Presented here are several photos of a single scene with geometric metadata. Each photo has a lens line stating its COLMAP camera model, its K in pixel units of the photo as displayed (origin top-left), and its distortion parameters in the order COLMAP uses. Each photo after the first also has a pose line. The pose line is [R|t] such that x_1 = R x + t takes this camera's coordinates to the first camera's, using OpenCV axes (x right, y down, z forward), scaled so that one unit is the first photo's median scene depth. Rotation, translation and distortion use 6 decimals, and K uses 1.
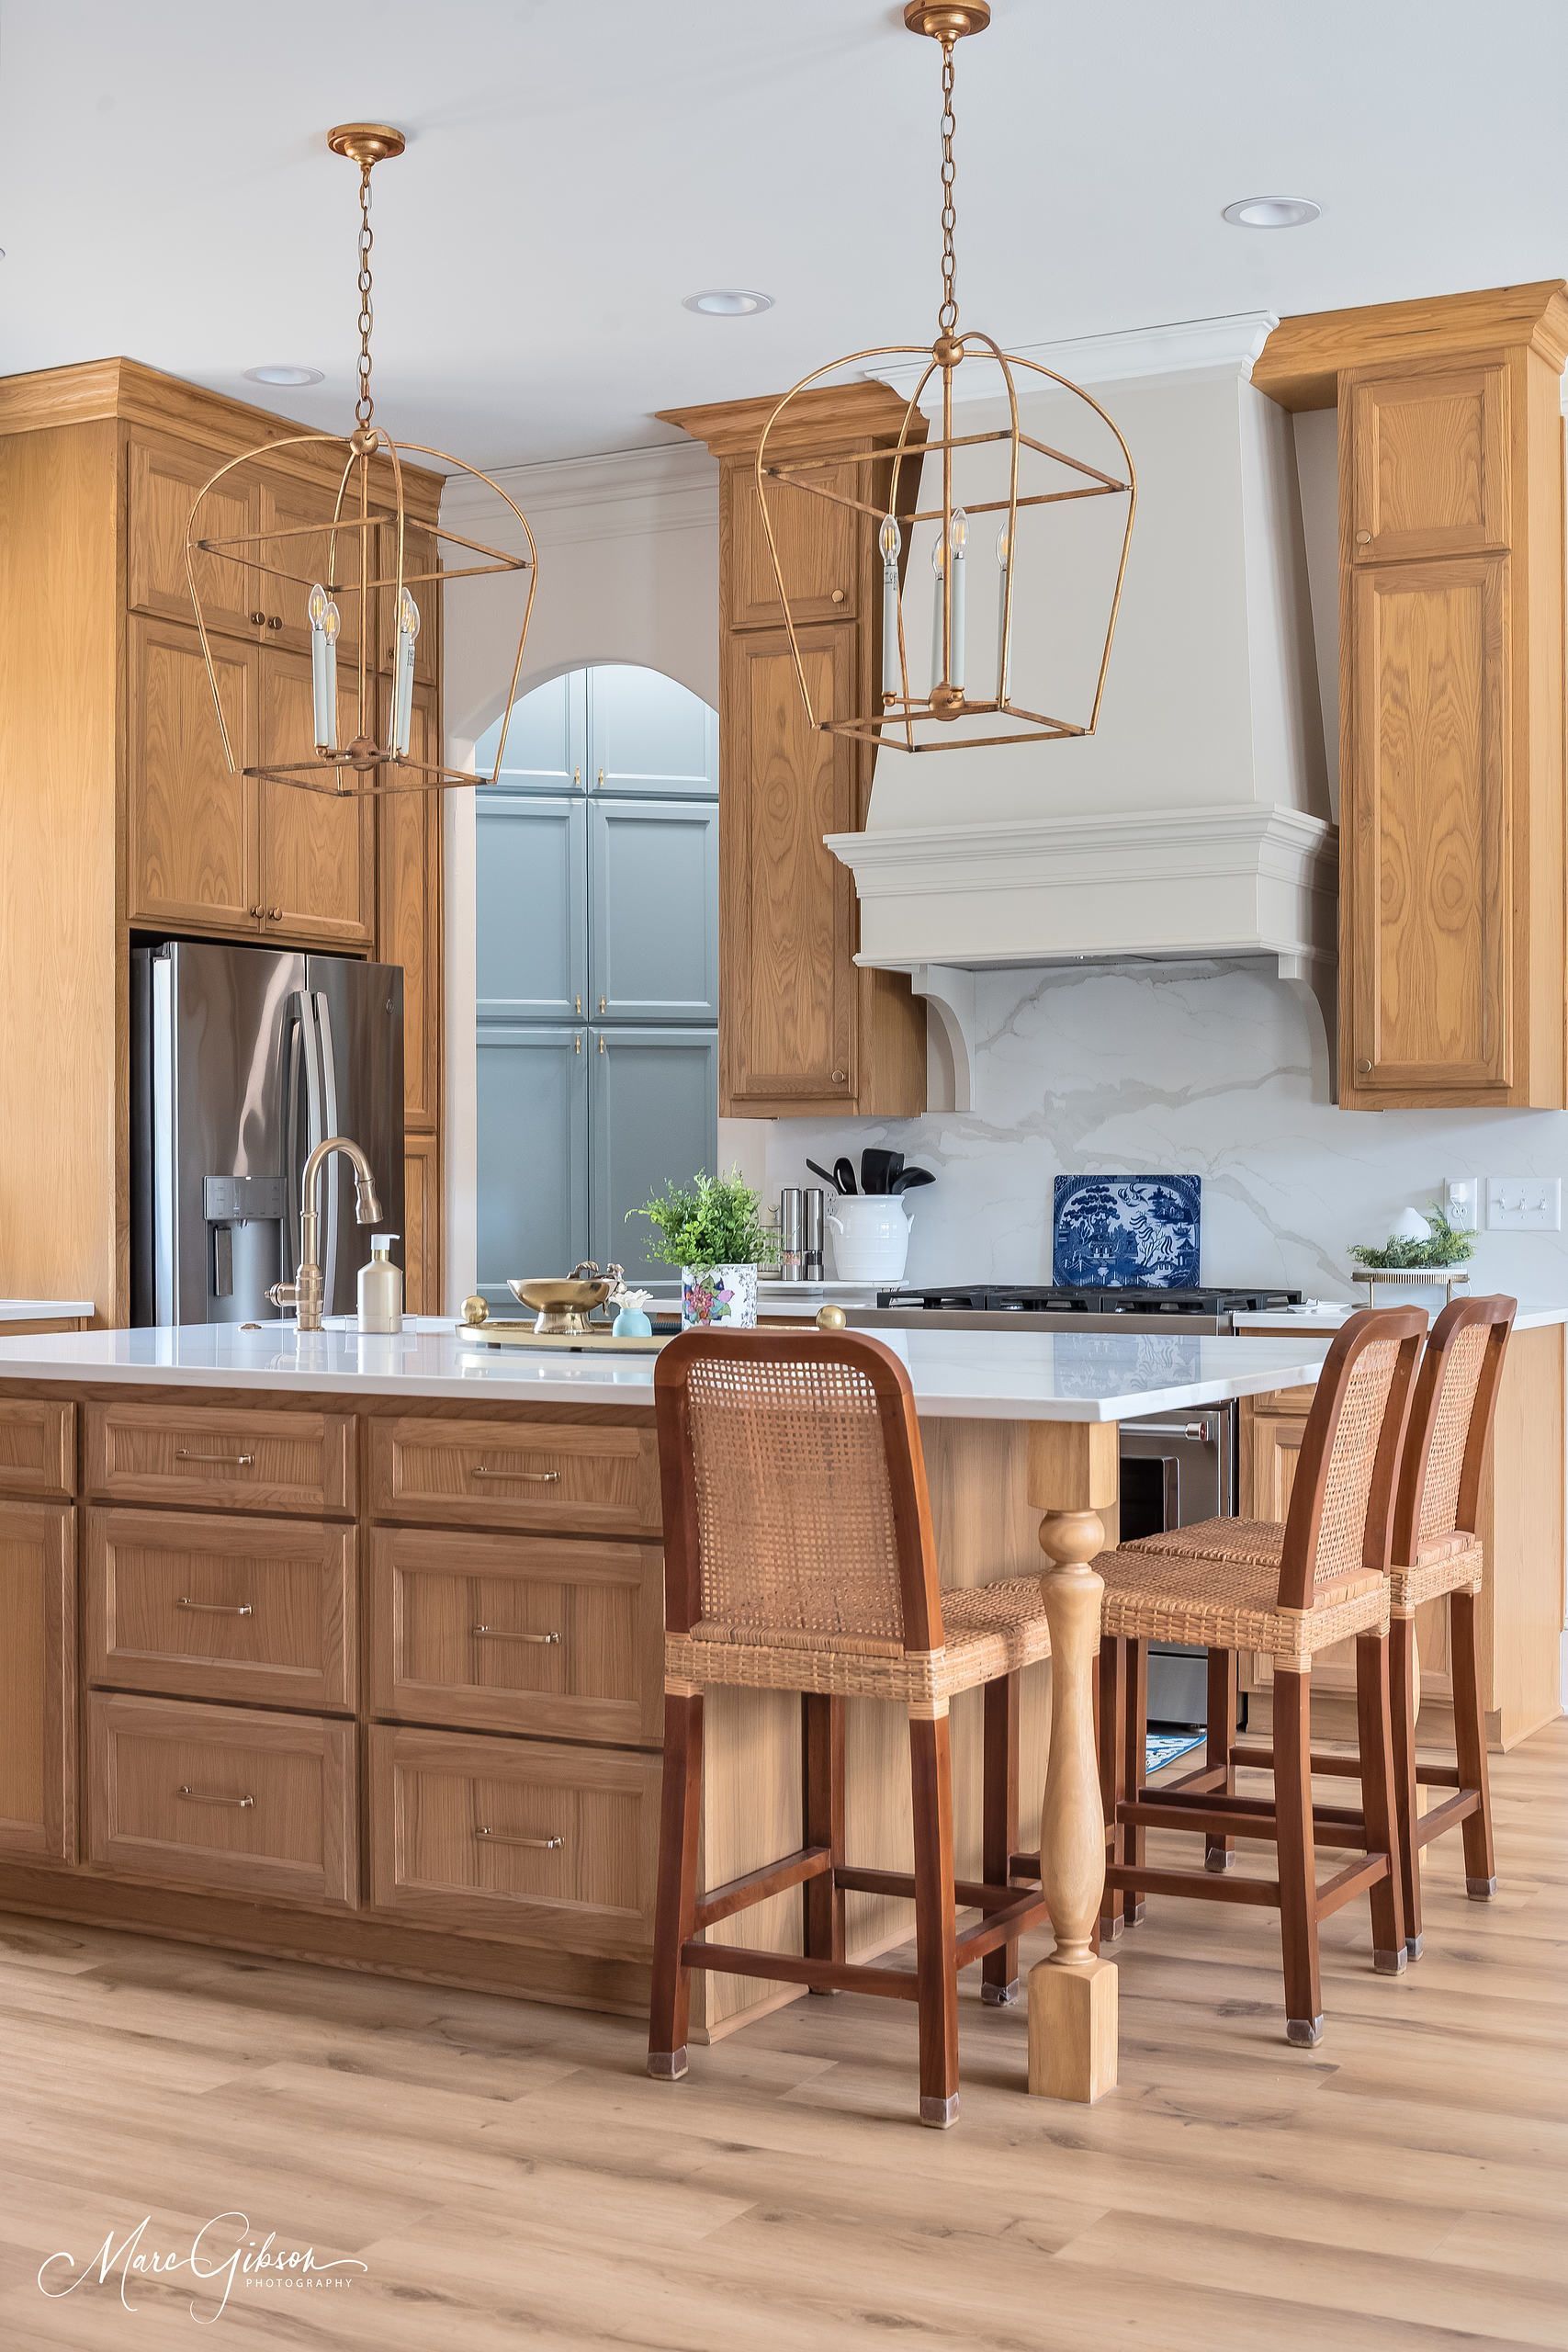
lens RADIAL K [[2741.5, 0, 787.9], [0, 2741.5, 1142.7], [0, 0, 1]] dist [-0.039581, -0.025493]
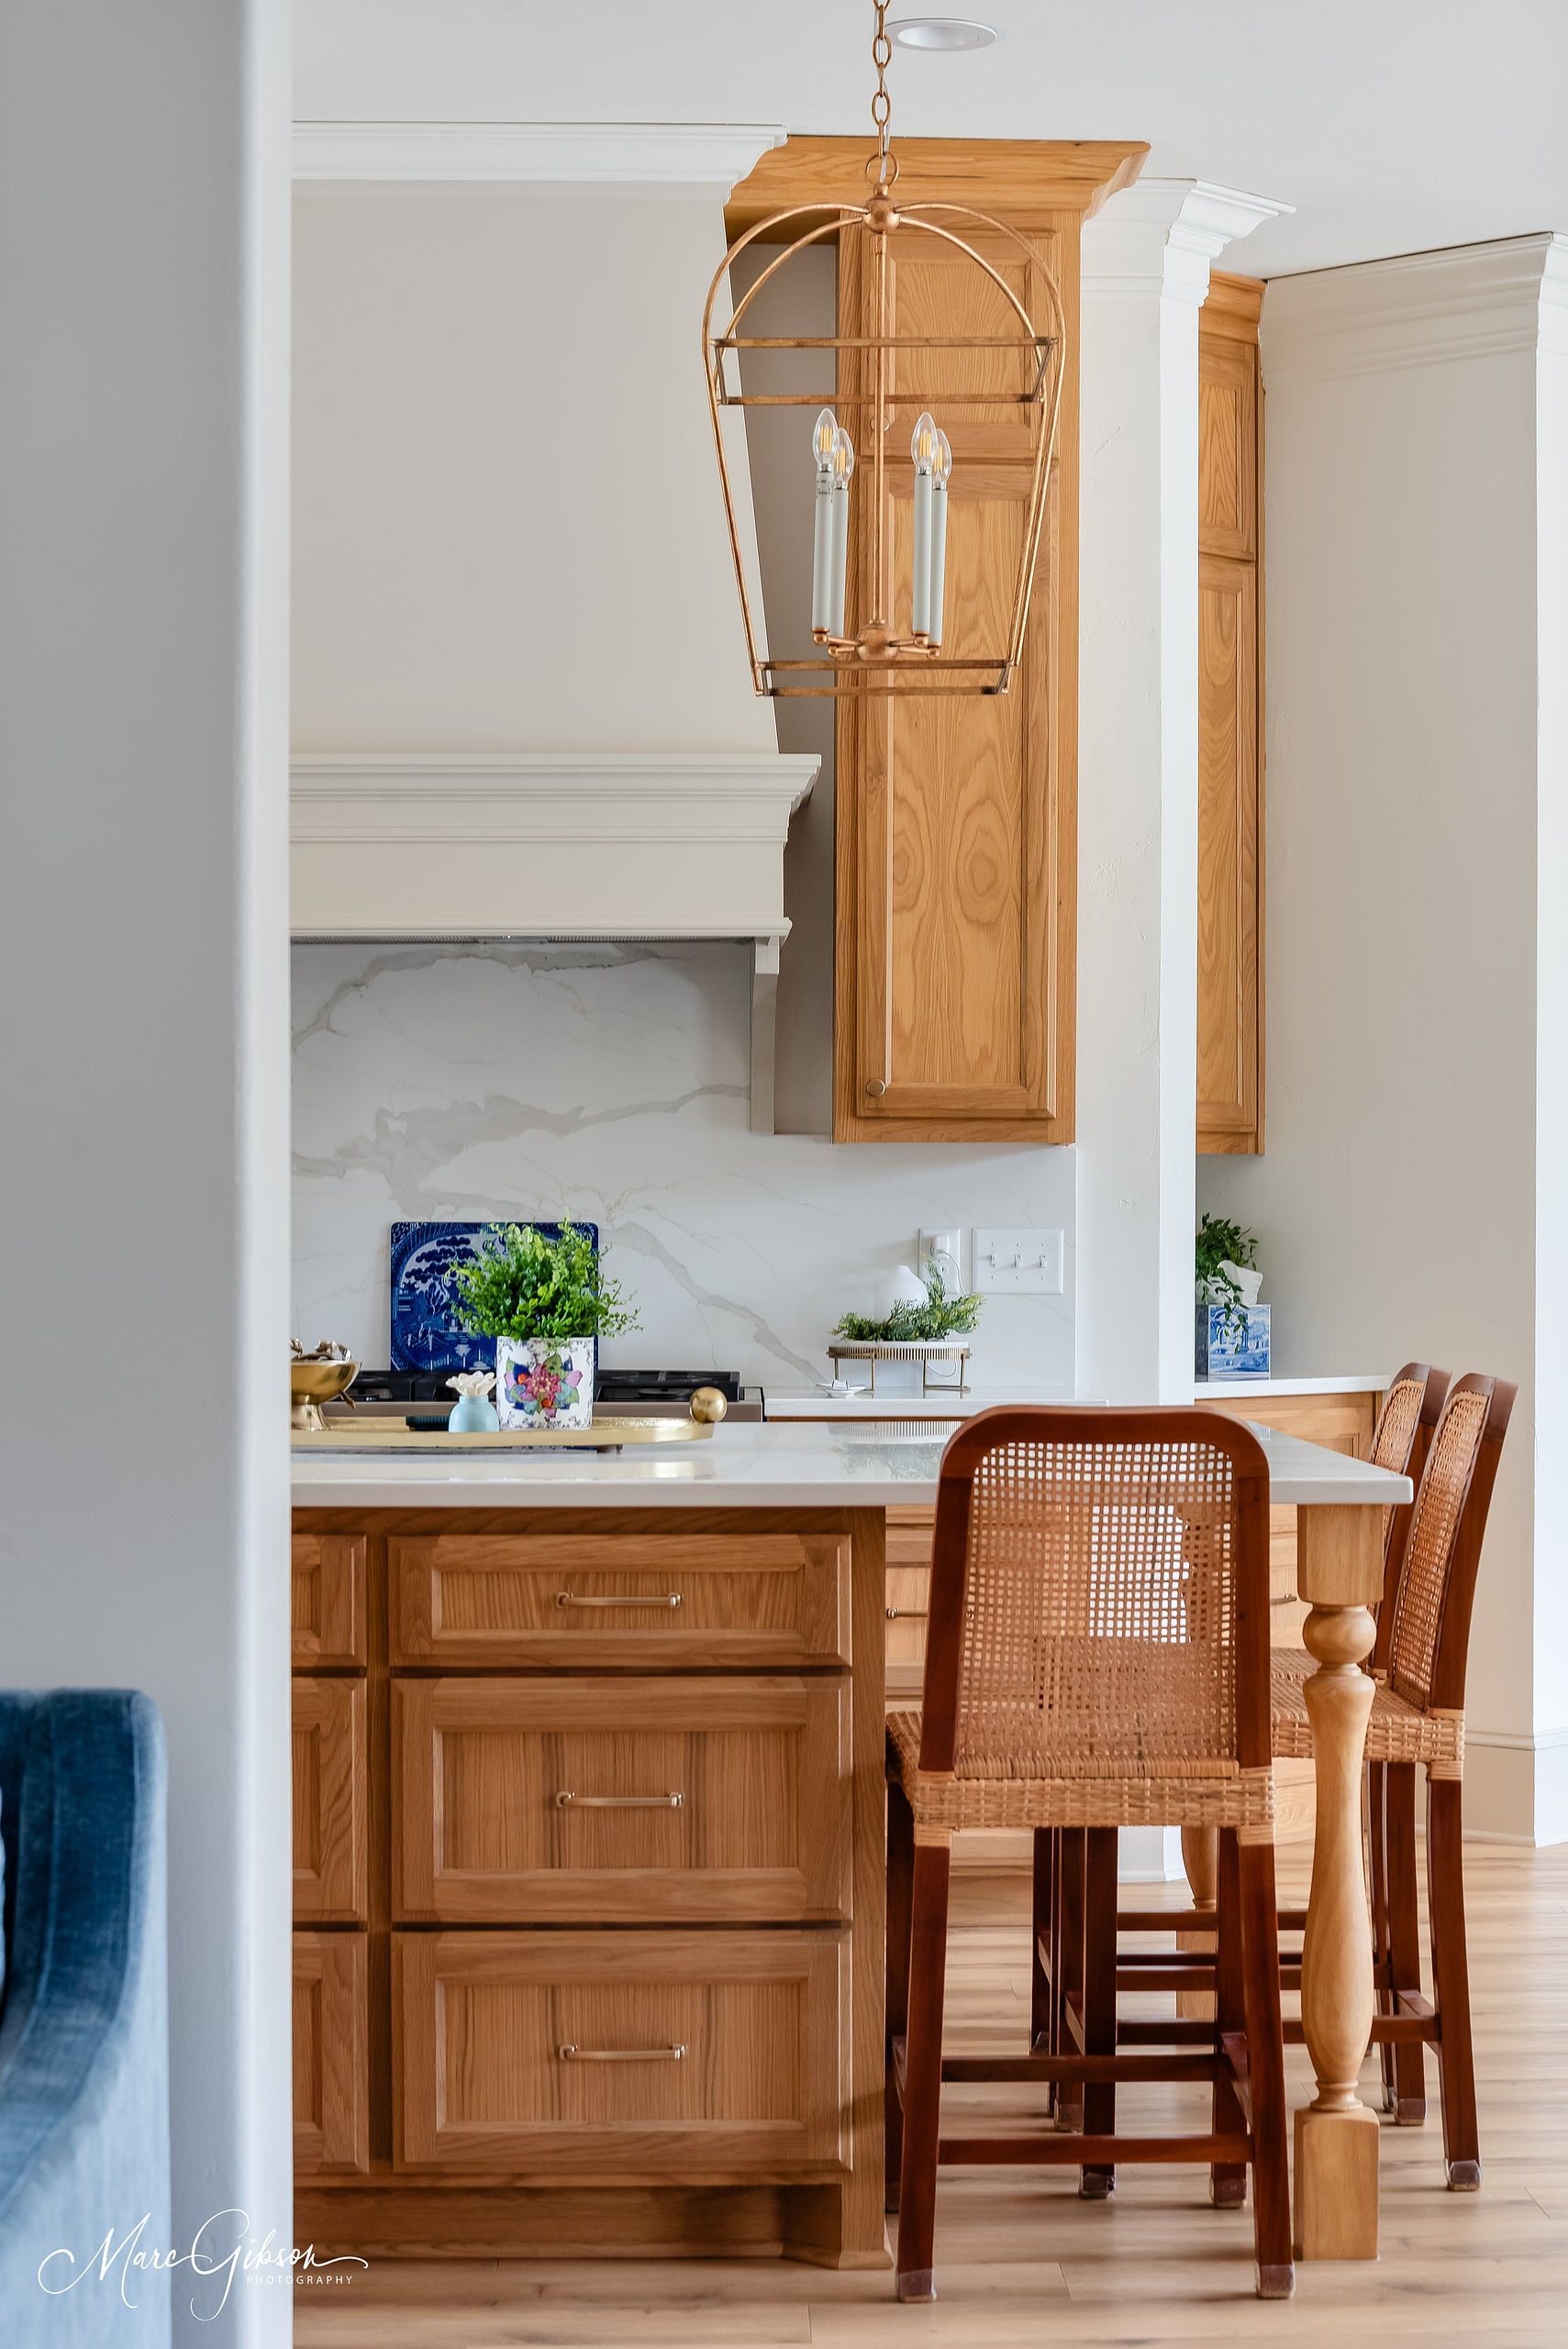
lens RADIAL K [[4219.1, 0, 782.5], [0, 4219.1, 1267.2], [0, 0, 1]] dist [-0.082309, -0.181503]
pose [[0.867970, -0.000122, 0.496616, -0.429244], [-0.011858, 0.999710, 0.020971, -0.001372], [-0.496474, -0.024091, 0.867717, -0.055789]]
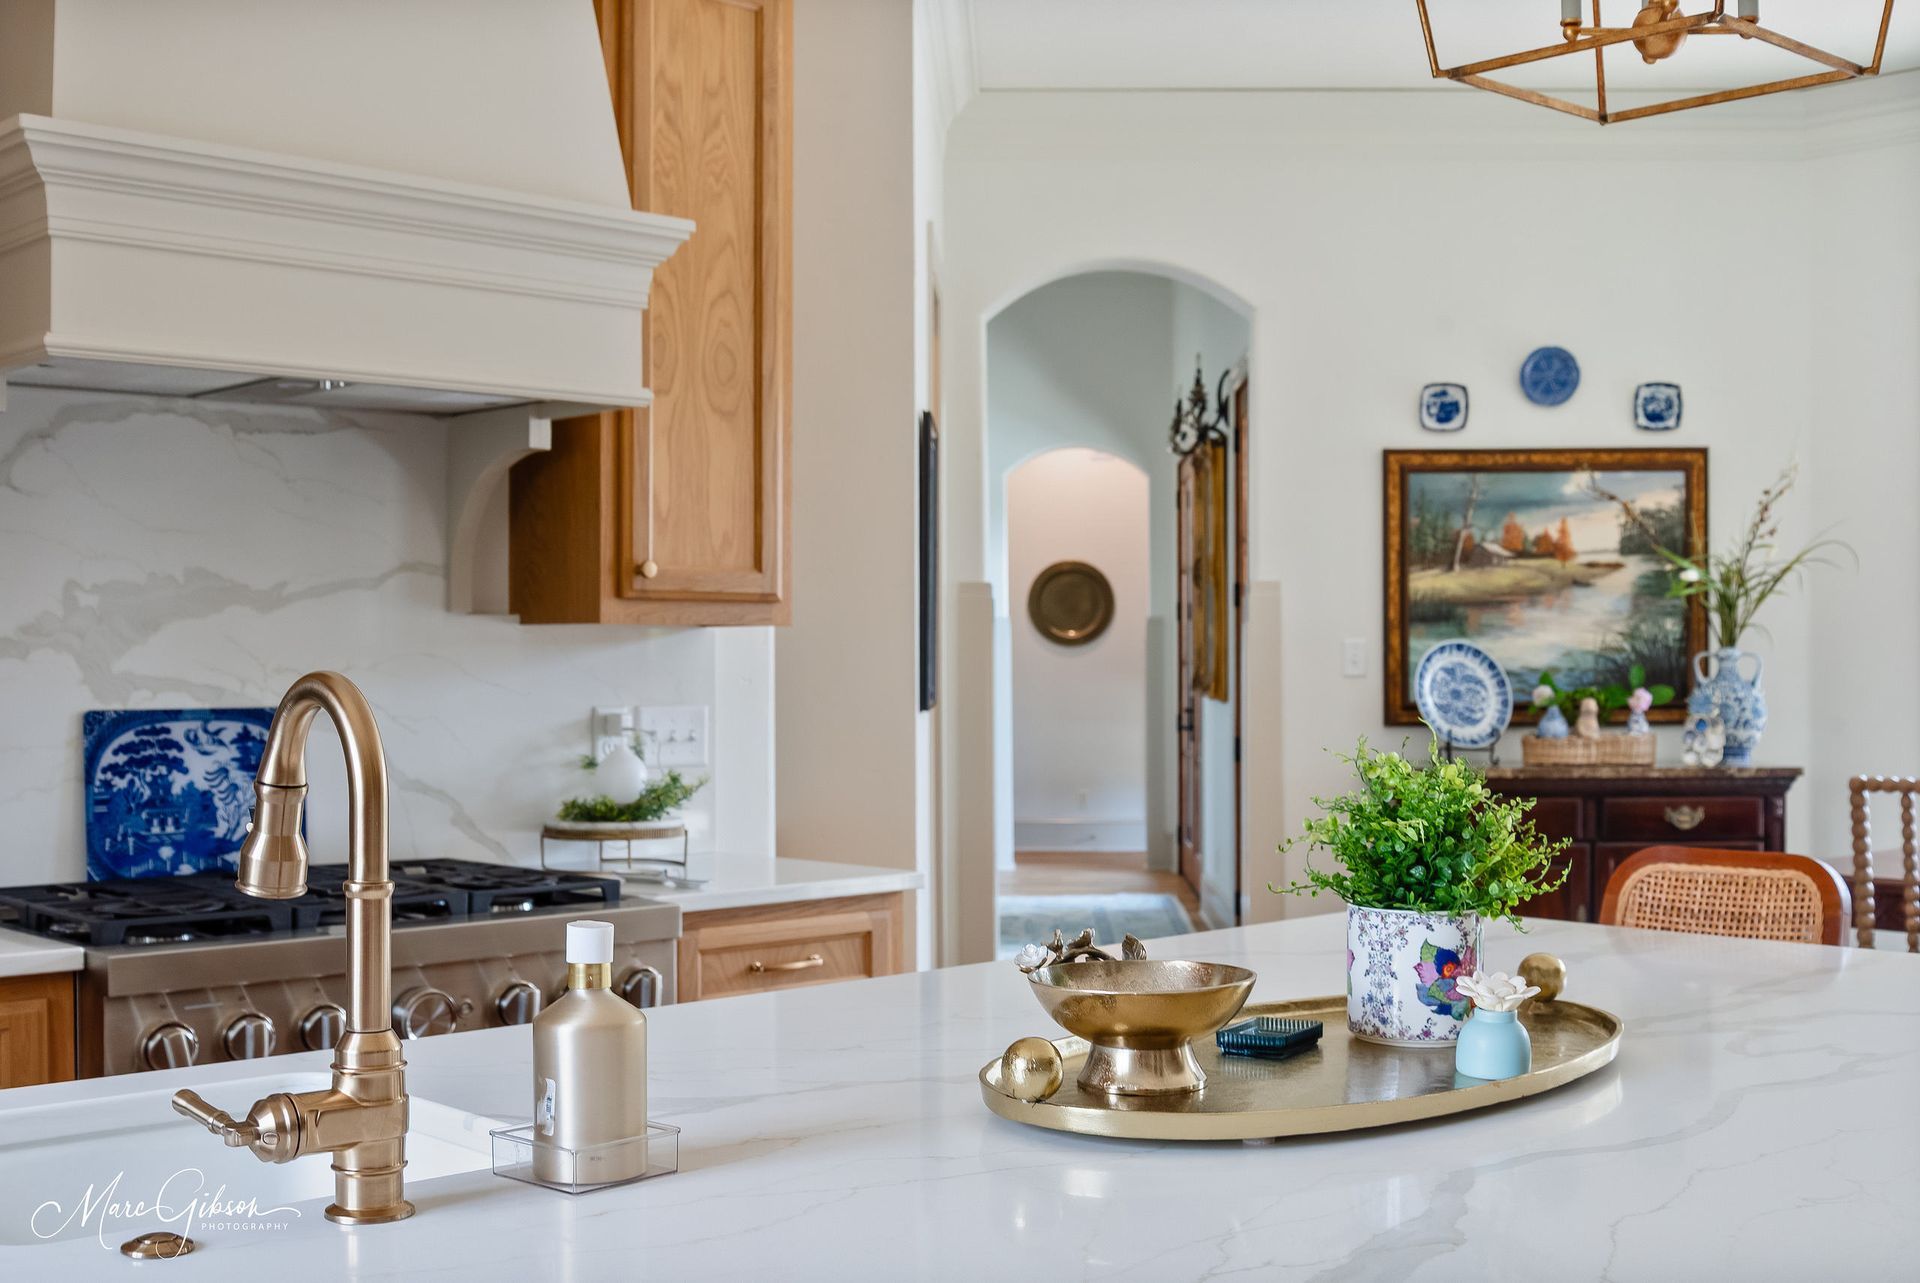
lens RADIAL K [[2238.2, 0, 960.0], [0, 2238.2, 641.5], [0, 0, 1]] dist [-0.039581, -0.025493]
pose [[0.313990, 0.008352, 0.949389, -0.381991], [-0.015742, 0.999870, -0.003589, -0.006610], [-0.949296, -0.013818, 0.314081, 0.718810]]
